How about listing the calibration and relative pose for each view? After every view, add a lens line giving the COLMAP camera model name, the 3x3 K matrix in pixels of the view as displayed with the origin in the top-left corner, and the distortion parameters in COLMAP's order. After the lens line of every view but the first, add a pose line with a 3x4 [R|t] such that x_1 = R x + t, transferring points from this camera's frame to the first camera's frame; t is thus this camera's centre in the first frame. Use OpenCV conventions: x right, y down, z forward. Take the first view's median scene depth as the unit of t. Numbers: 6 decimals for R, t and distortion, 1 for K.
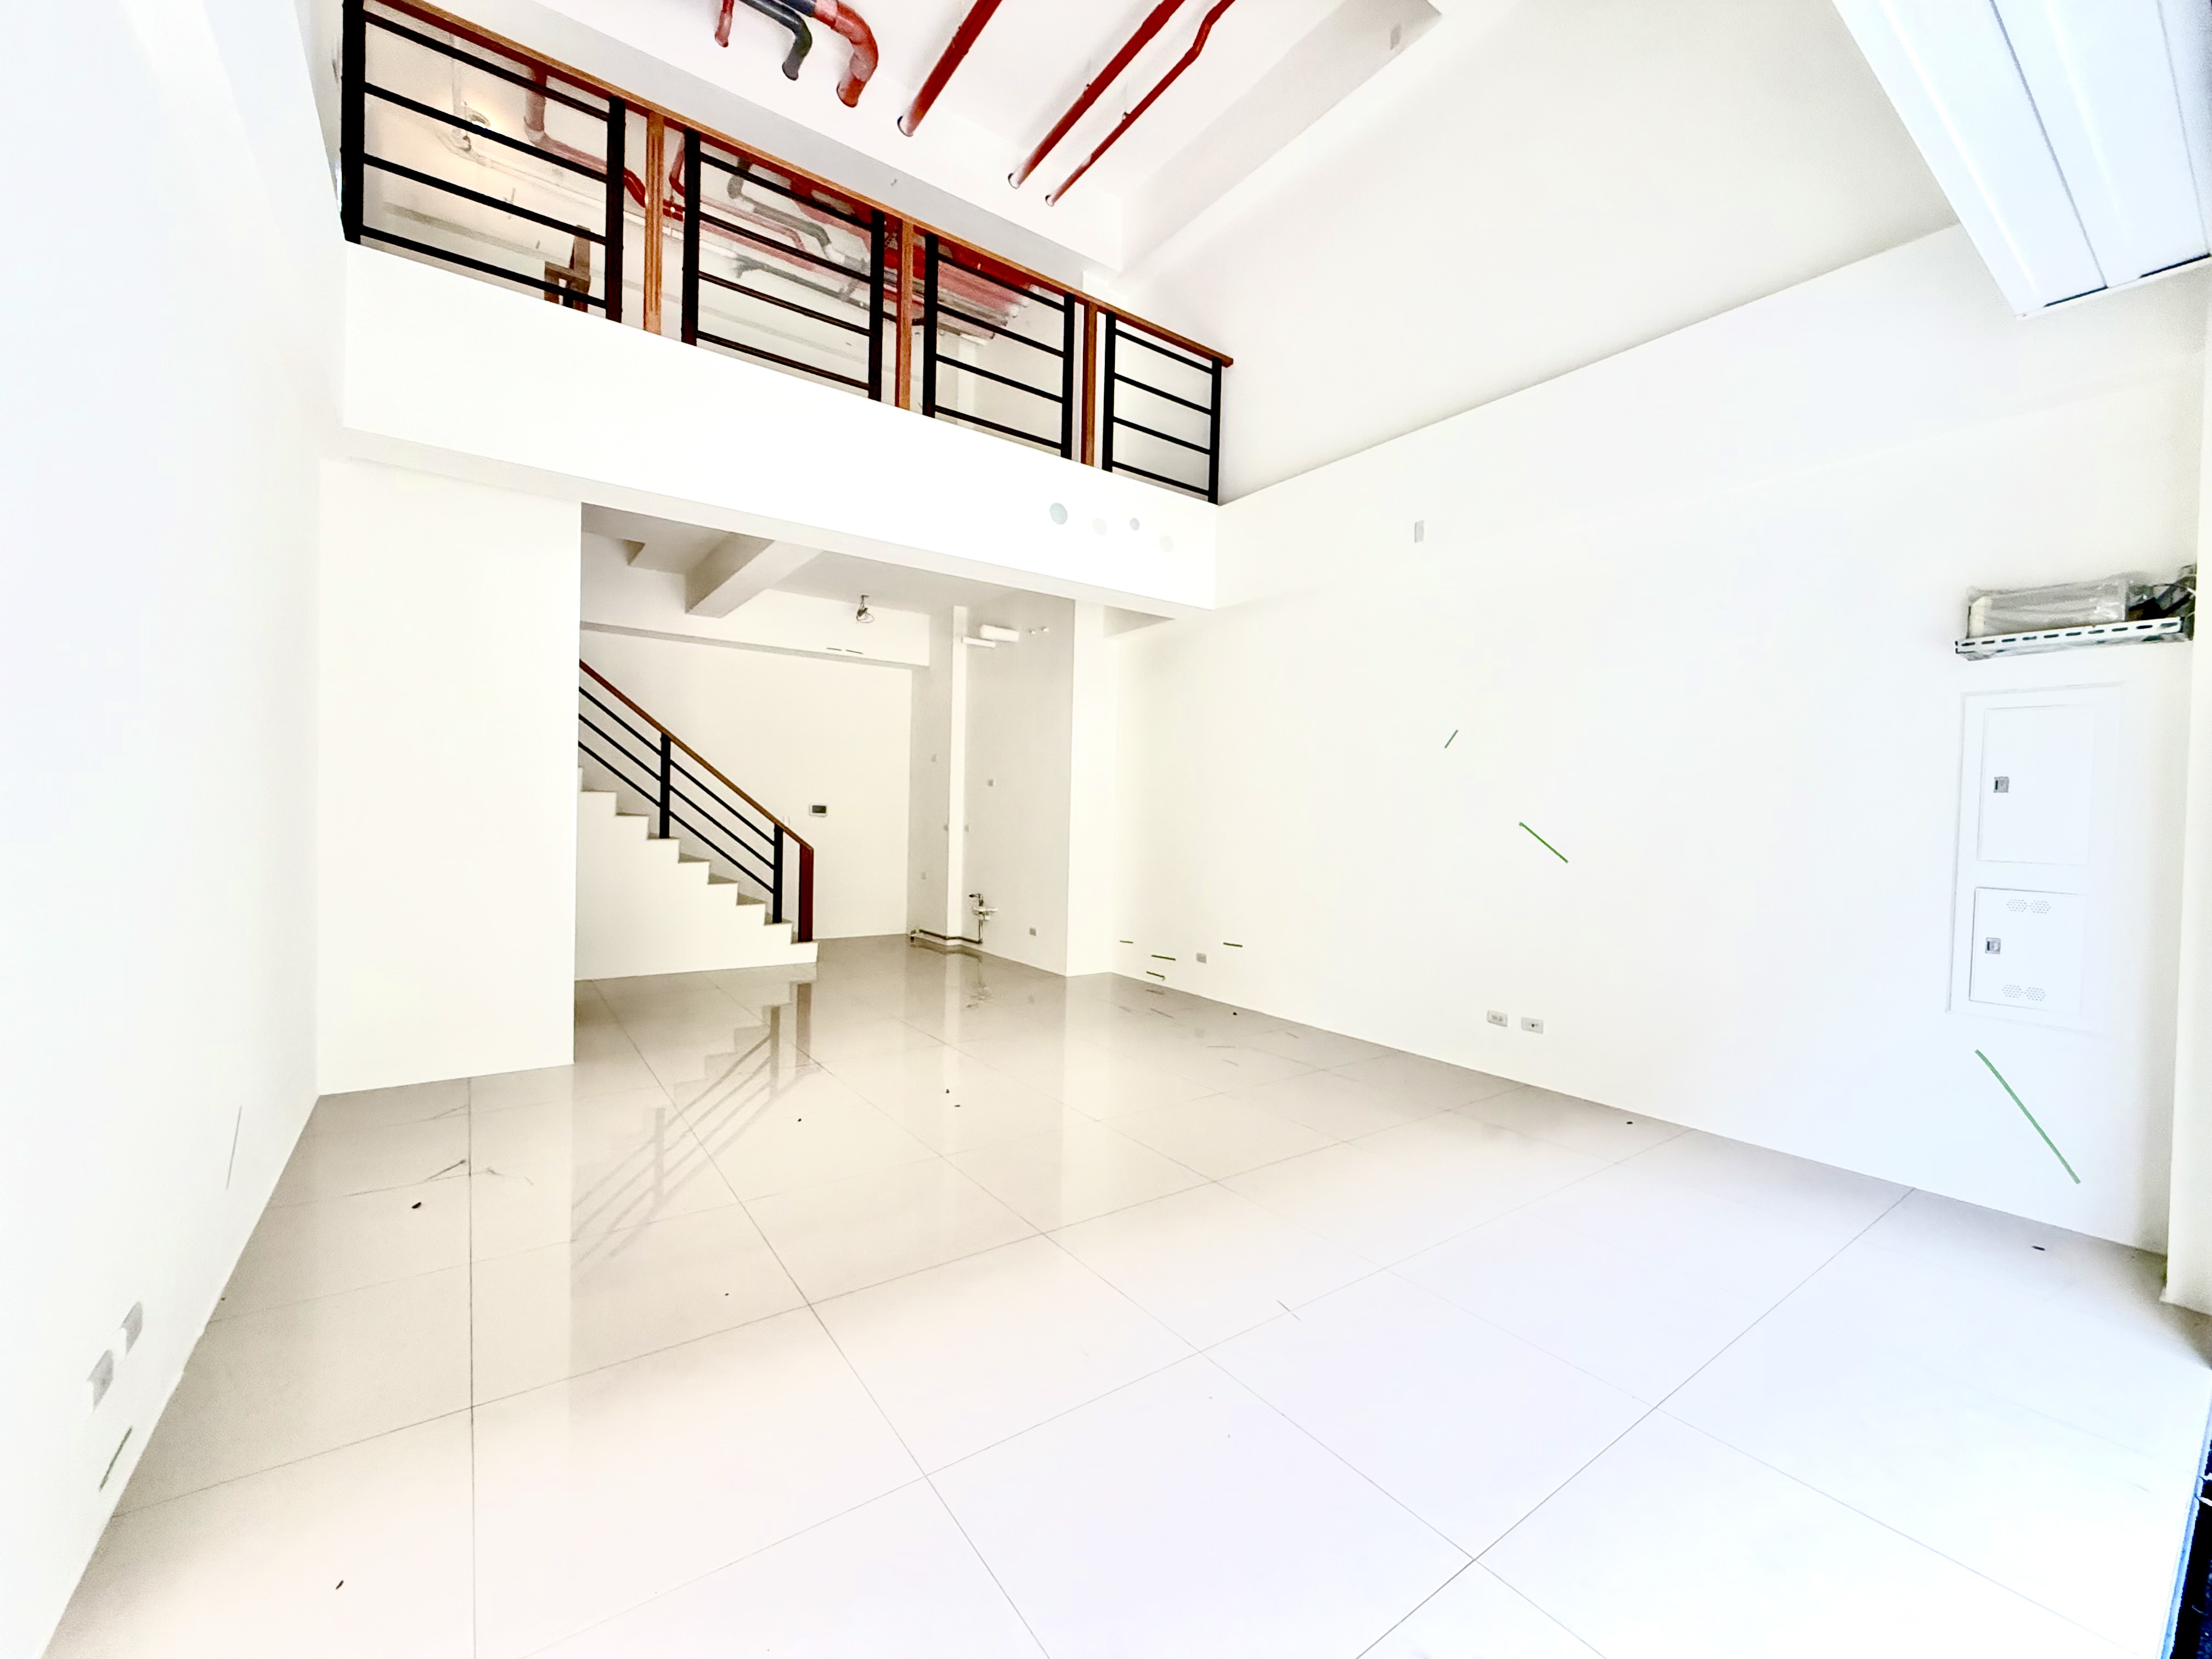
lens RADIAL K [[887.1, 0, 1101.6], [0, 887.1, 830.5], [0, 0, 1]] dist [-0.000932, 0.000649]
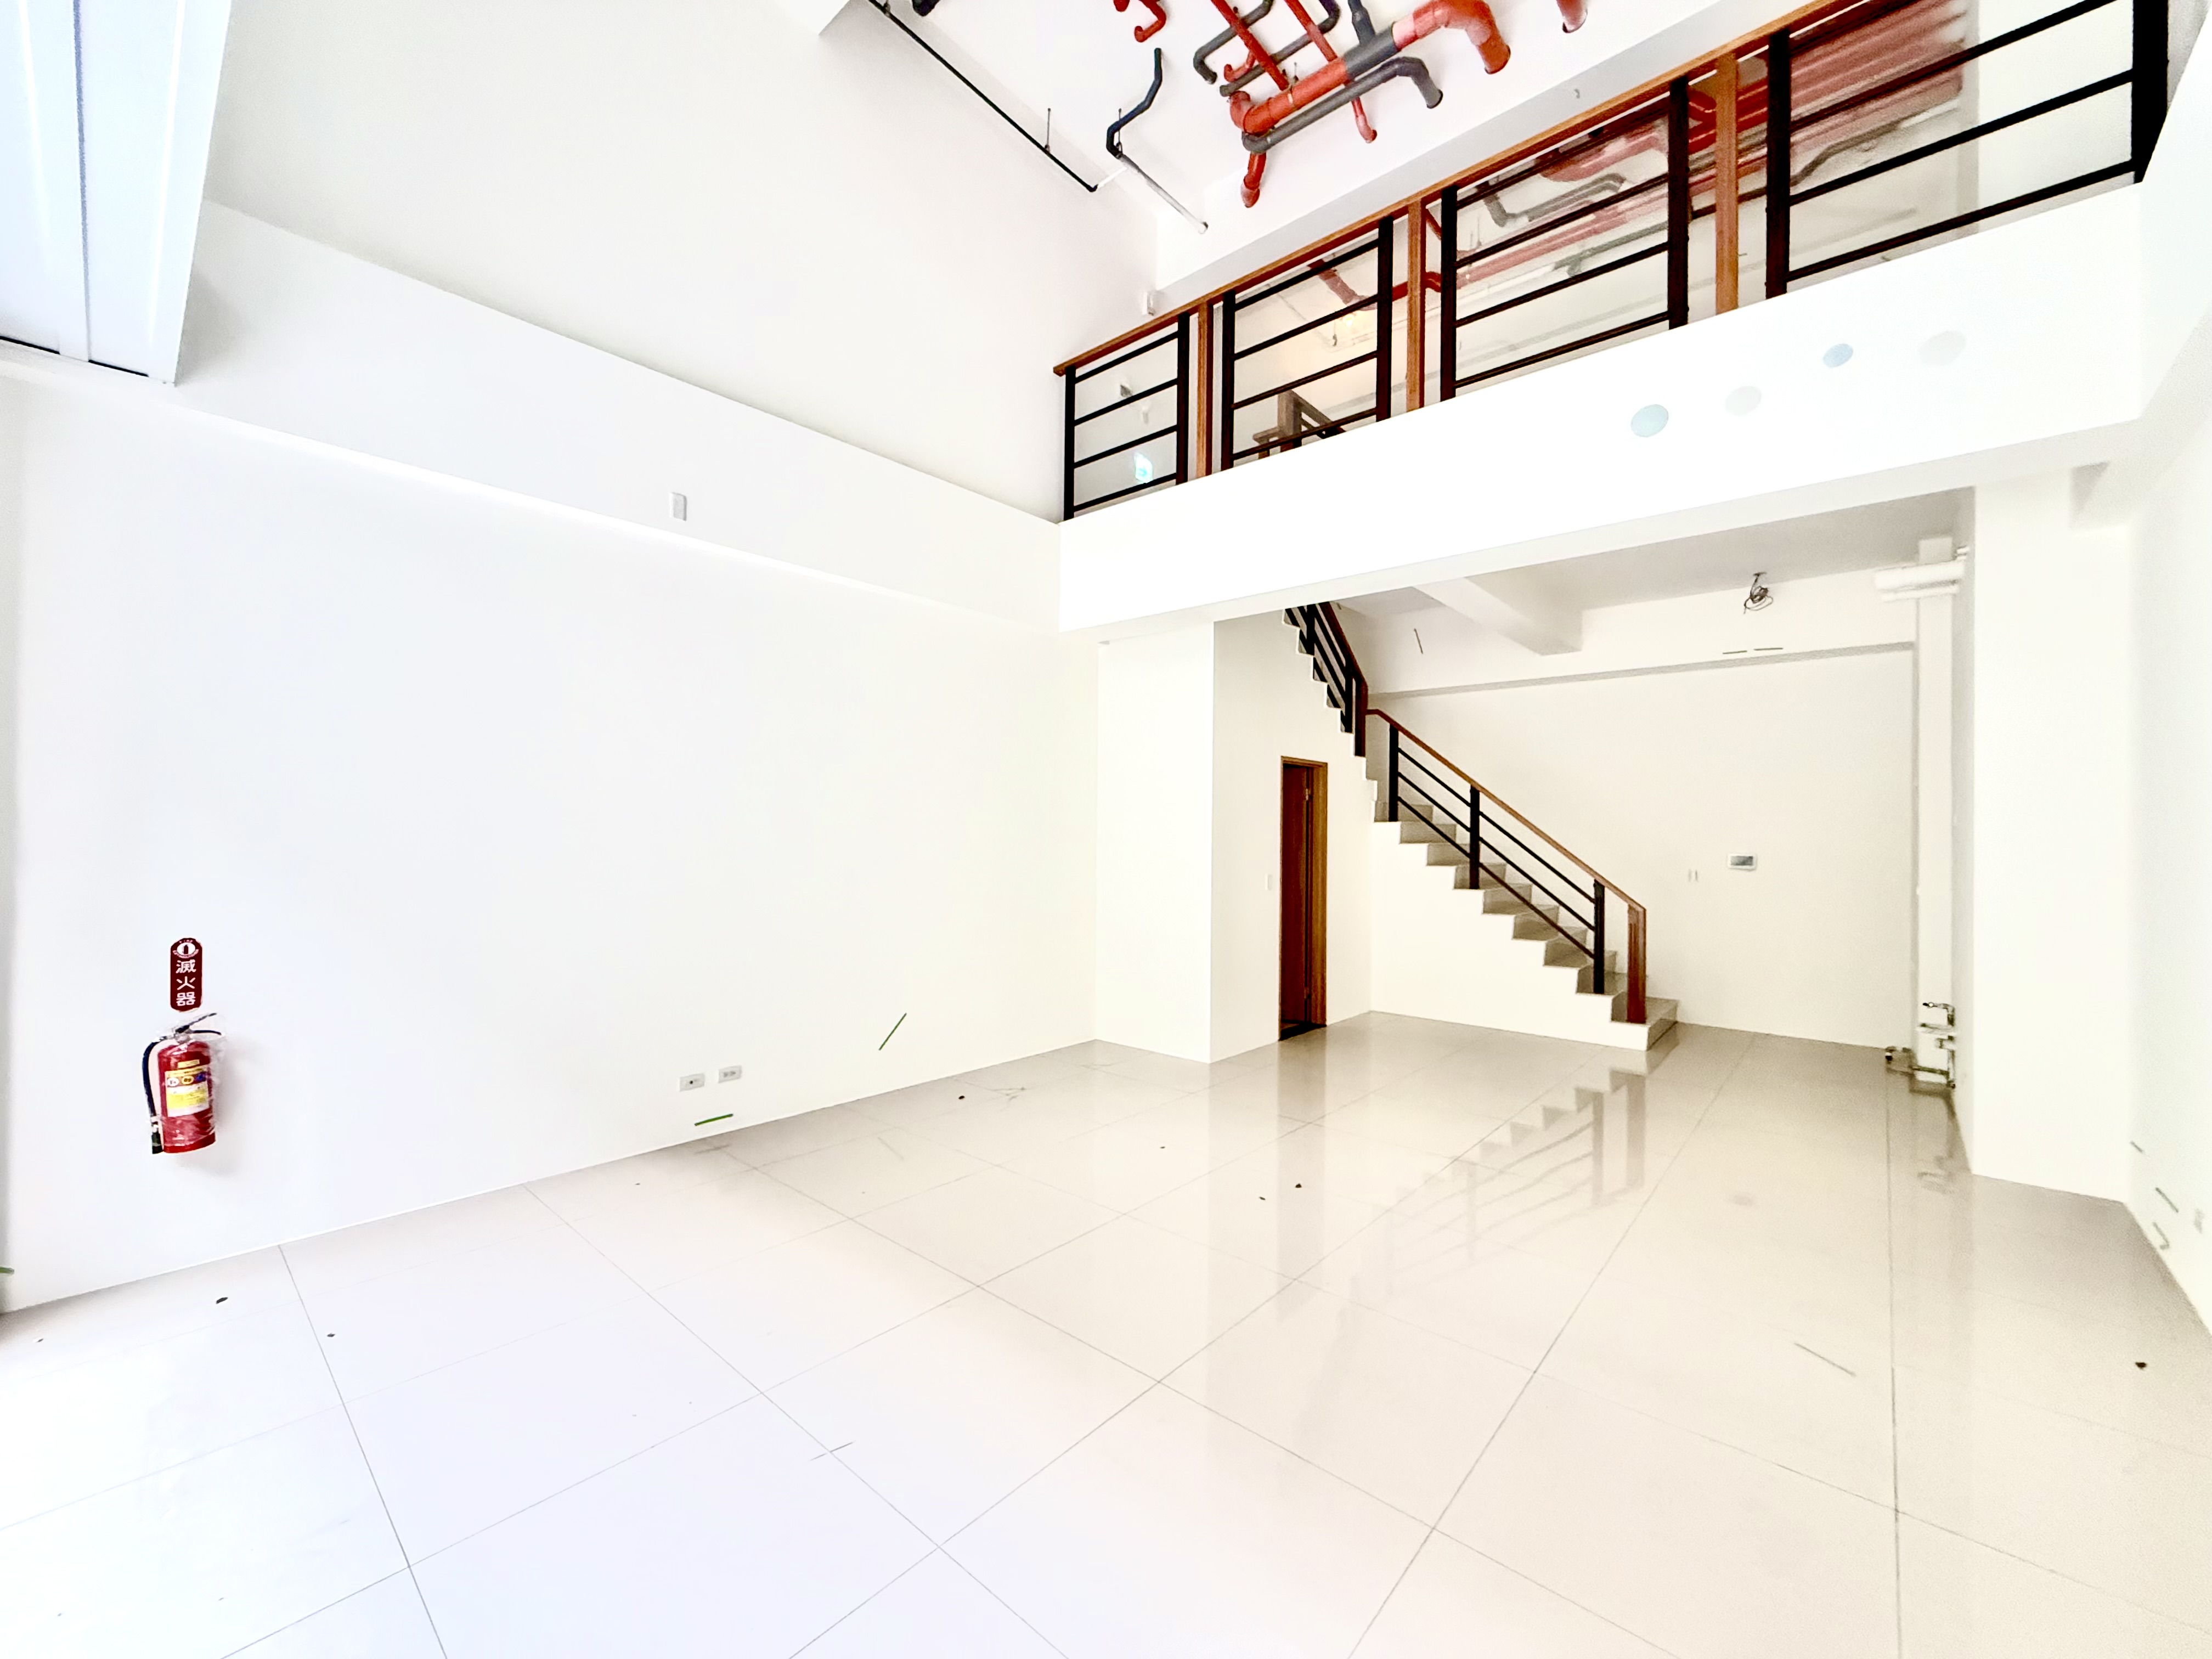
lens RADIAL K [[887.1, 0, 1096.4], [0, 887.1, 828.7], [0, 0, 1]] dist [-0.000932, 0.000649]
pose [[0.215482, -0.026427, -0.976150, 0.396577], [-0.024083, 0.999186, -0.032367, -0.016777], [0.976211, 0.030483, 0.214670, 0.366735]]
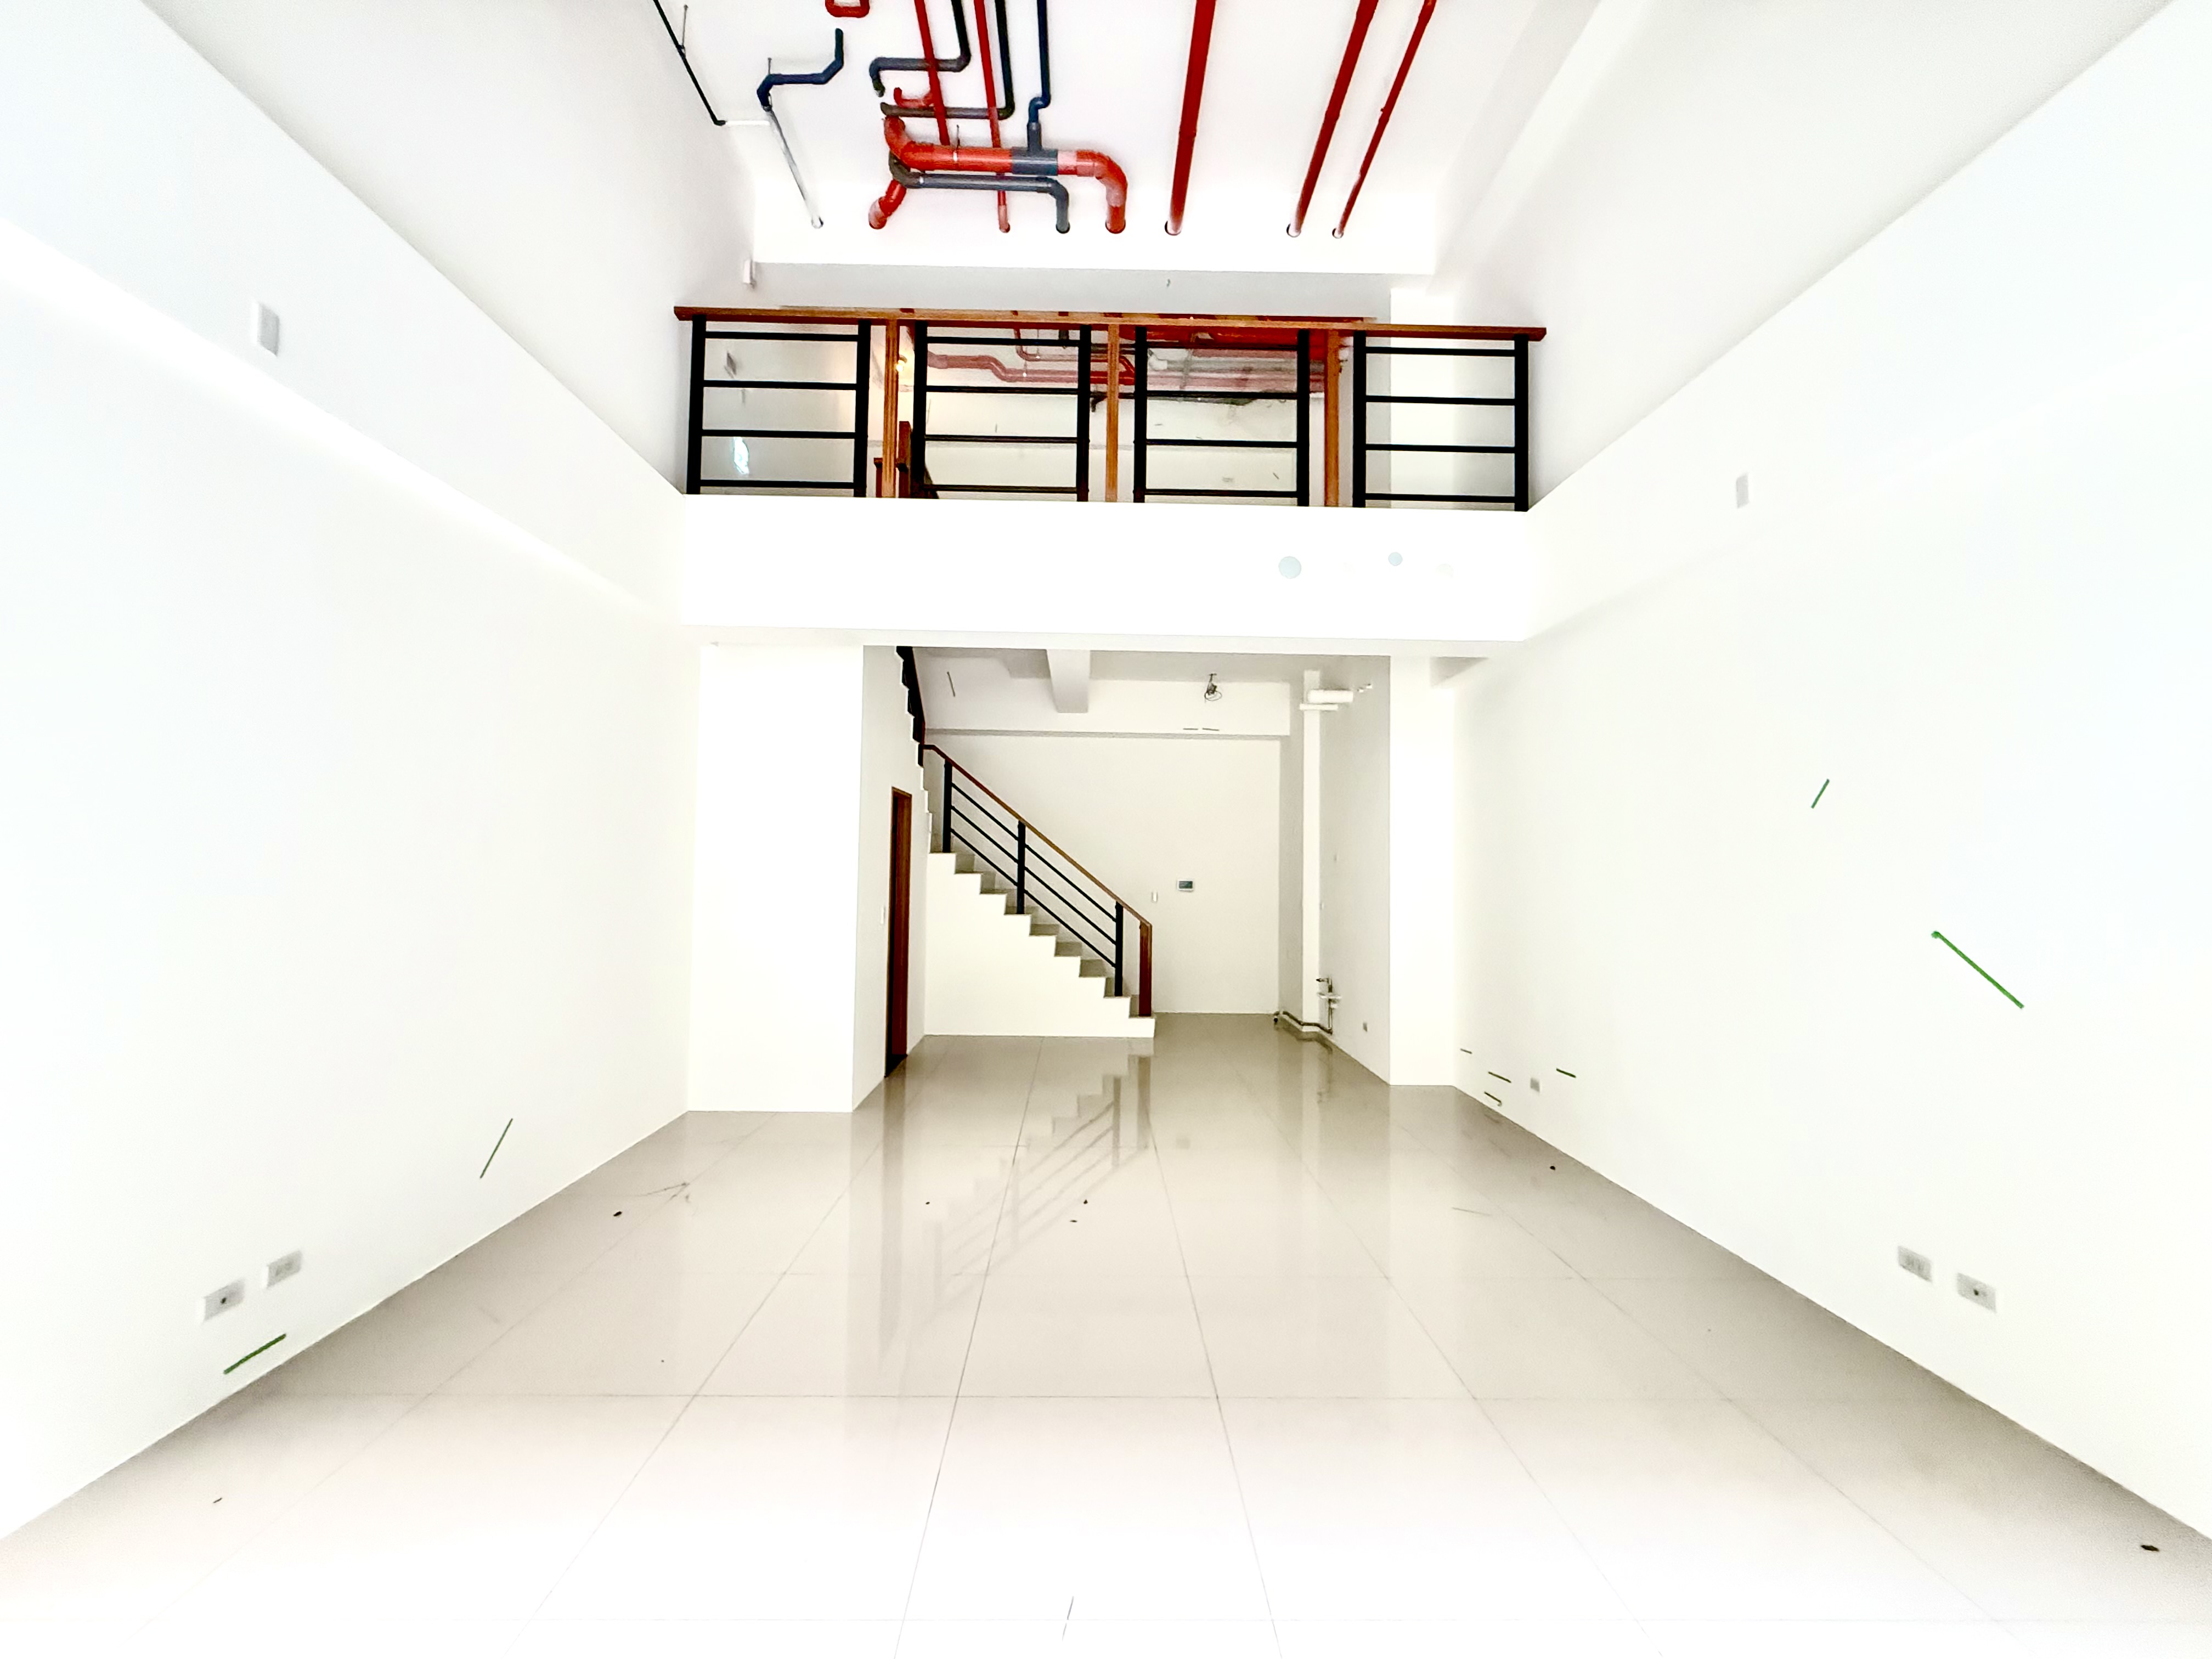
lens RADIAL K [[887.1, 0, 1102.2], [0, 887.1, 828.5], [0, 0, 1]] dist [-0.000932, 0.000649]
pose [[0.821555, -0.034762, -0.569069, 0.237538], [-0.005678, 0.997591, -0.069136, -0.022041], [0.570101, 0.060030, 0.819378, 0.130699]]
